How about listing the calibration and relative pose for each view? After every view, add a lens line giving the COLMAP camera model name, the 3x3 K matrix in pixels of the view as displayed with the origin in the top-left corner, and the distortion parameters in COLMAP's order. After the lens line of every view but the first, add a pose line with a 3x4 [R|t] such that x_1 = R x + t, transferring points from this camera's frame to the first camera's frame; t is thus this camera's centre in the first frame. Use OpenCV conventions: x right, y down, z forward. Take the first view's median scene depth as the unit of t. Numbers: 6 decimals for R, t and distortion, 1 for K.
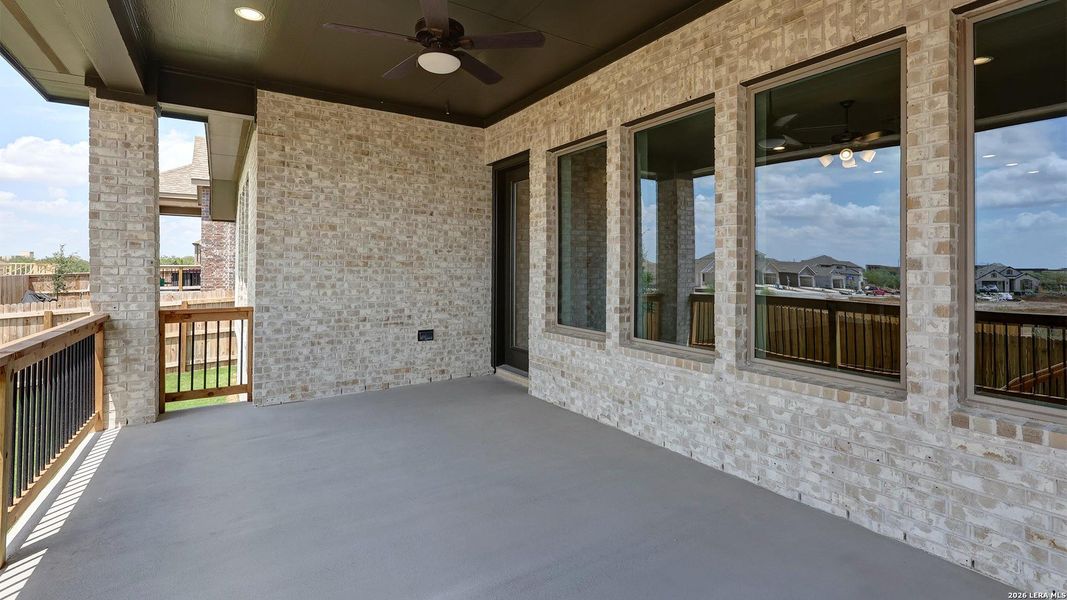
lens RADIAL K [[480.6, 0, 521.6], [0, 480.6, 263.4], [0, 0, 1]] dist [-0.000912, -0.000085]
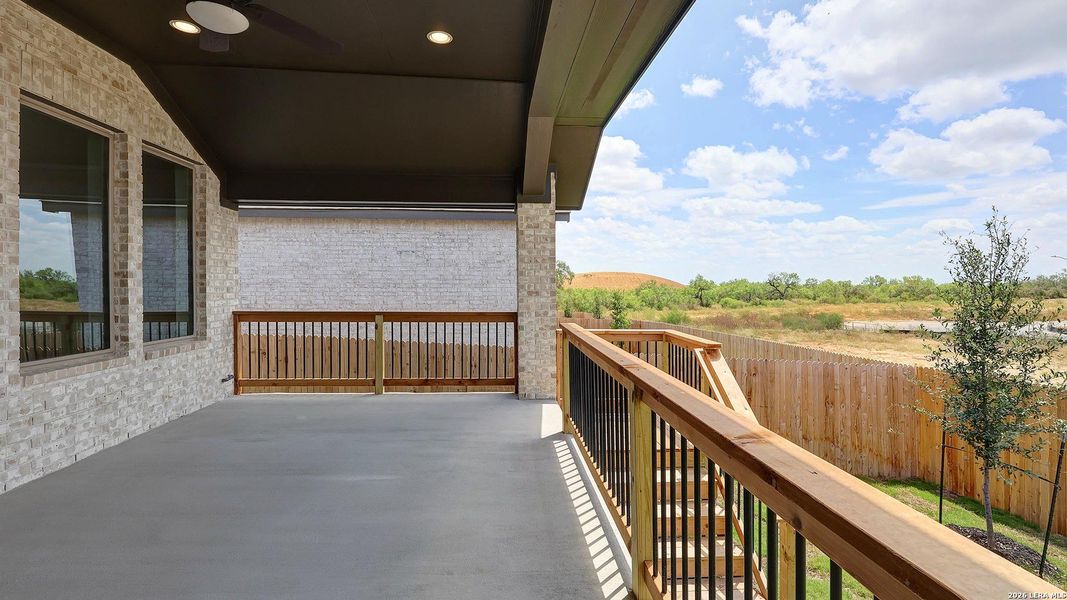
lens RADIAL K [[482.4, 0, 530.9], [0, 482.4, 288.0], [0, 0, 1]] dist [0.000278, 0.000069]
pose [[-0.881185, -0.010164, 0.472662, -1.188899], [-0.011184, 0.999937, 0.000651, 0.029514], [-0.472639, -0.004713, -0.881244, 1.733235]]
